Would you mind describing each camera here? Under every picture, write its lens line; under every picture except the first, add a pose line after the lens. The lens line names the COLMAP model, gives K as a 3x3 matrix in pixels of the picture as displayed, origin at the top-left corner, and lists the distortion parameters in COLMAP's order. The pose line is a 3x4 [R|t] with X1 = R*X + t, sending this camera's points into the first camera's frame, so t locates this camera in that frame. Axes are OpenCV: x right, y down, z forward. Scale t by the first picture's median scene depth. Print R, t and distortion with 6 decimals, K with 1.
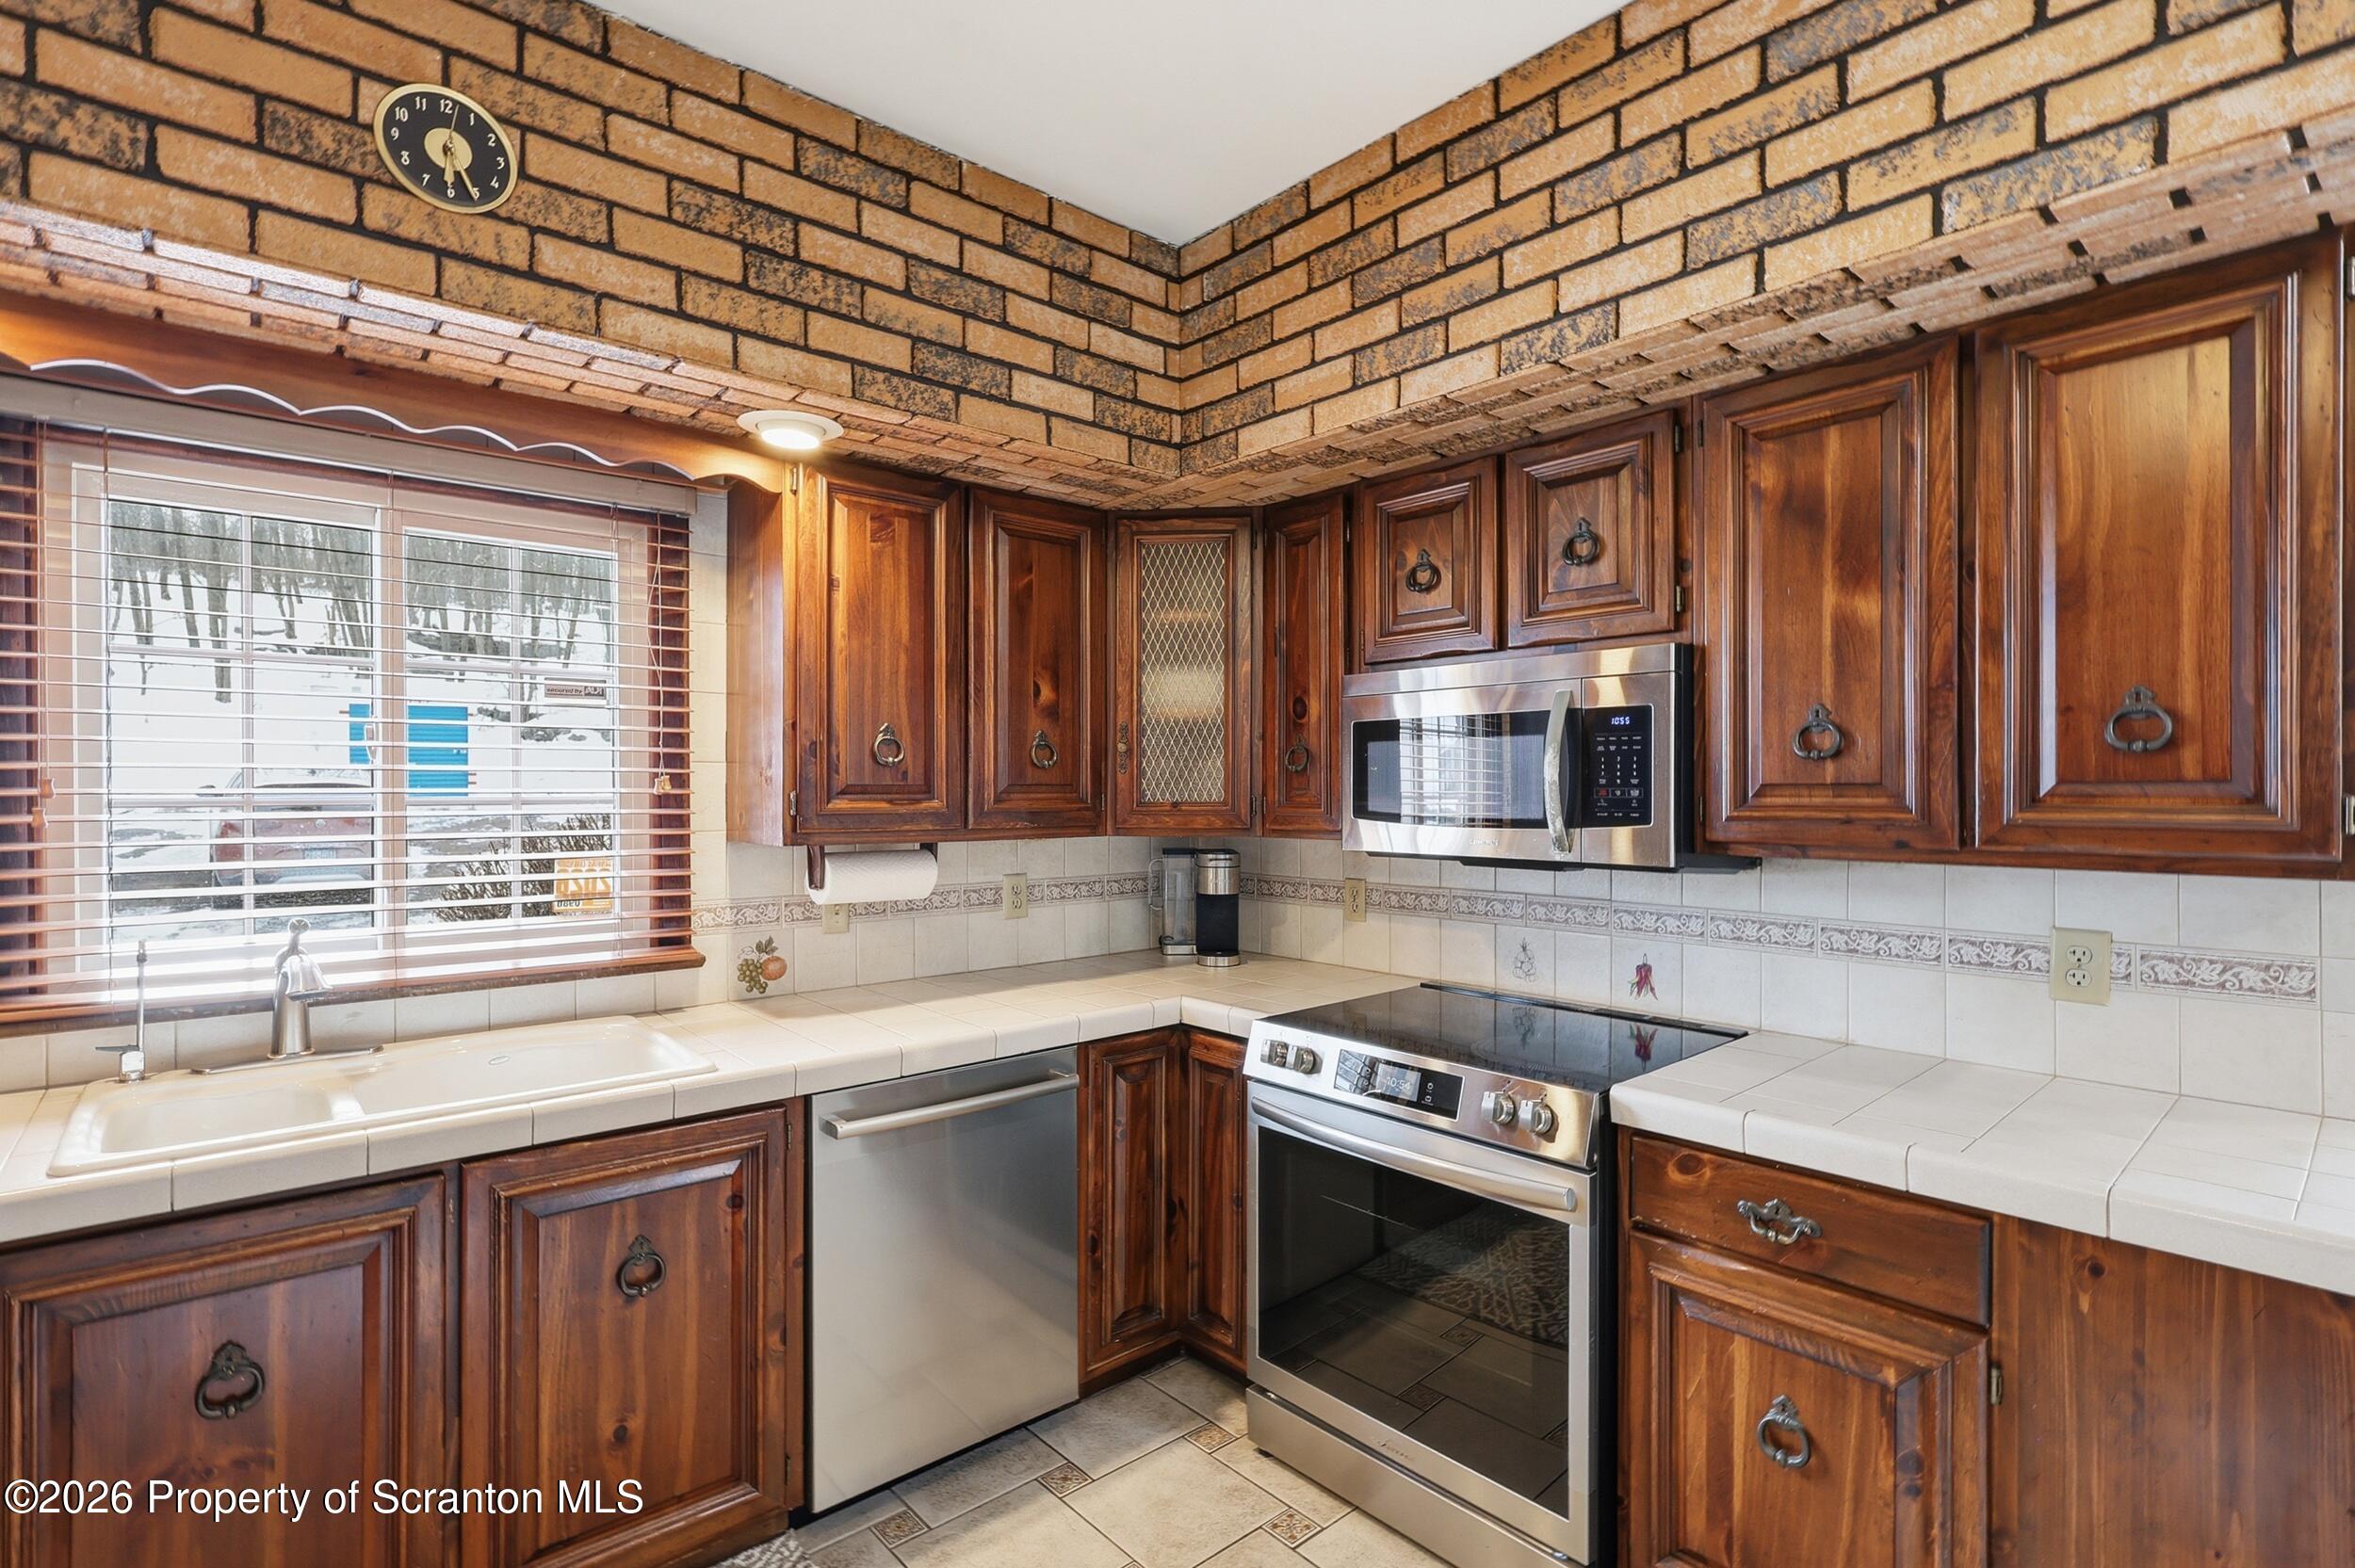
lens RADIAL K [[1087.8, 0, 1177.0], [0, 1087.8, 792.2], [0, 0, 1]] dist [-0.000630, 0.001275]
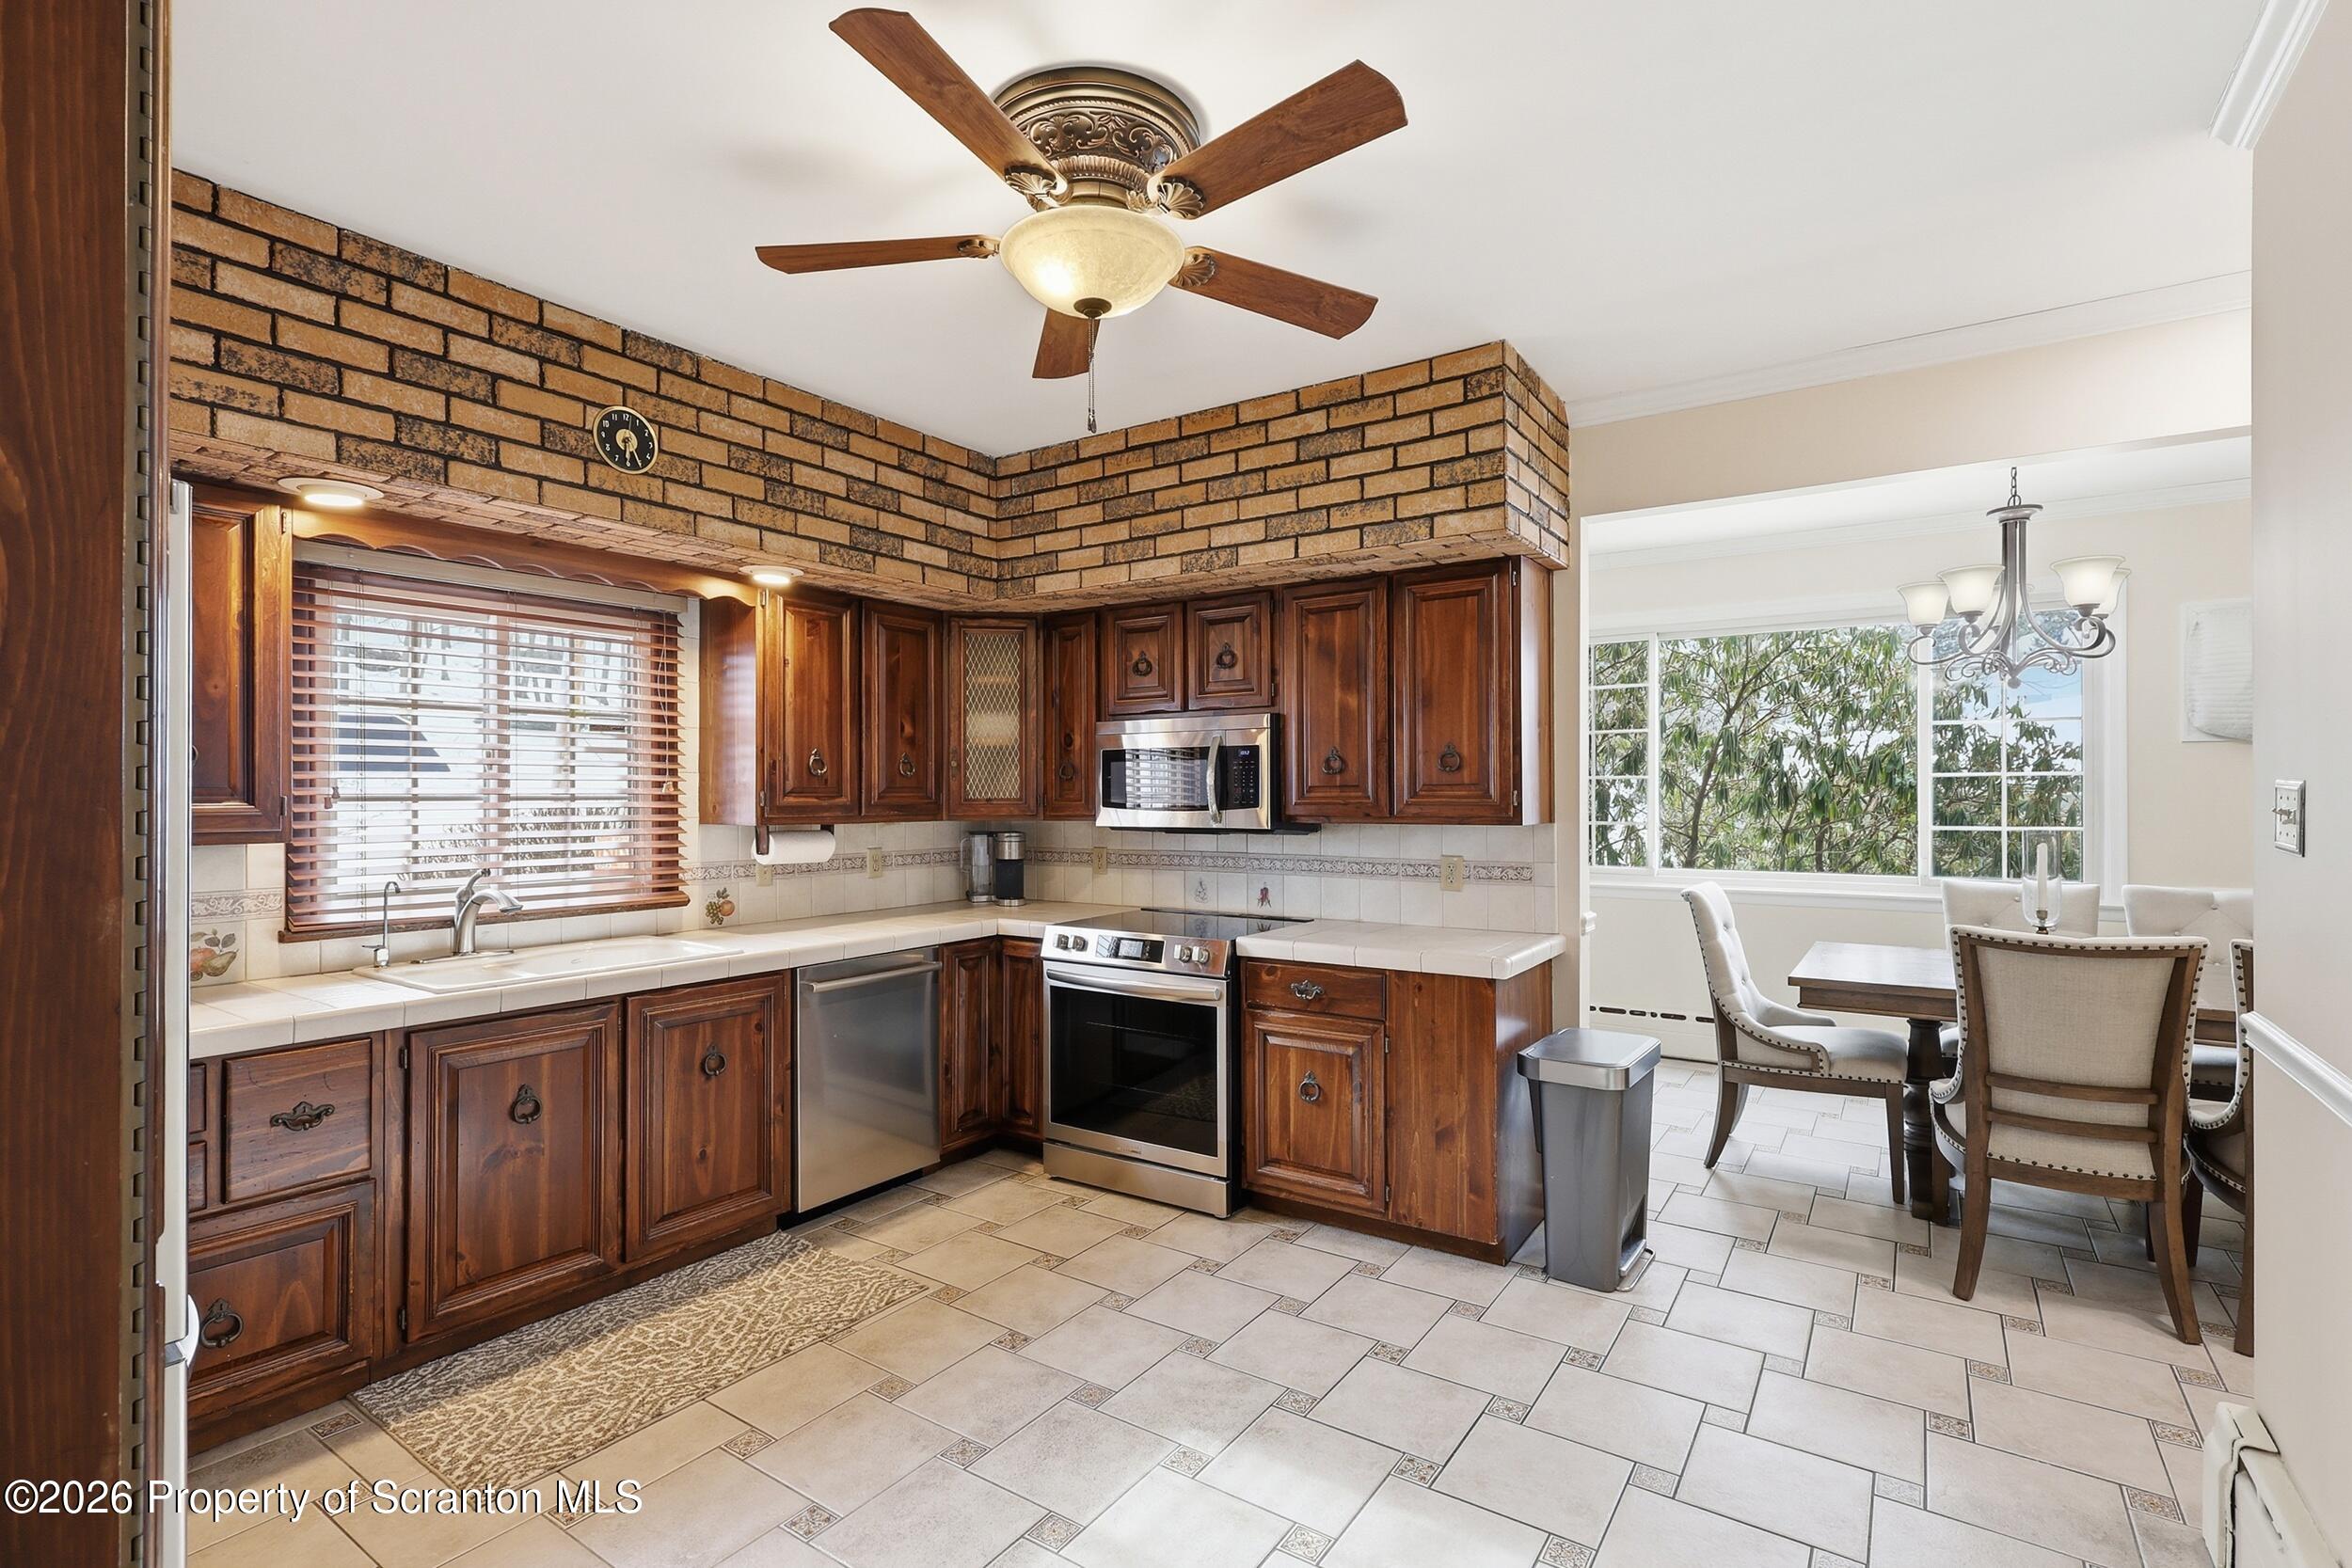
lens RADIAL K [[1086.4, 0, 1175.5], [0, 1086.4, 792.2], [0, 0, 1]] dist [-0.000630, 0.001275]
pose [[0.965773, -0.002596, 0.259375, -0.203523], [0.004155, 0.999976, -0.005463, 0.013089], [-0.259355, 0.006353, 0.965761, -0.809140]]
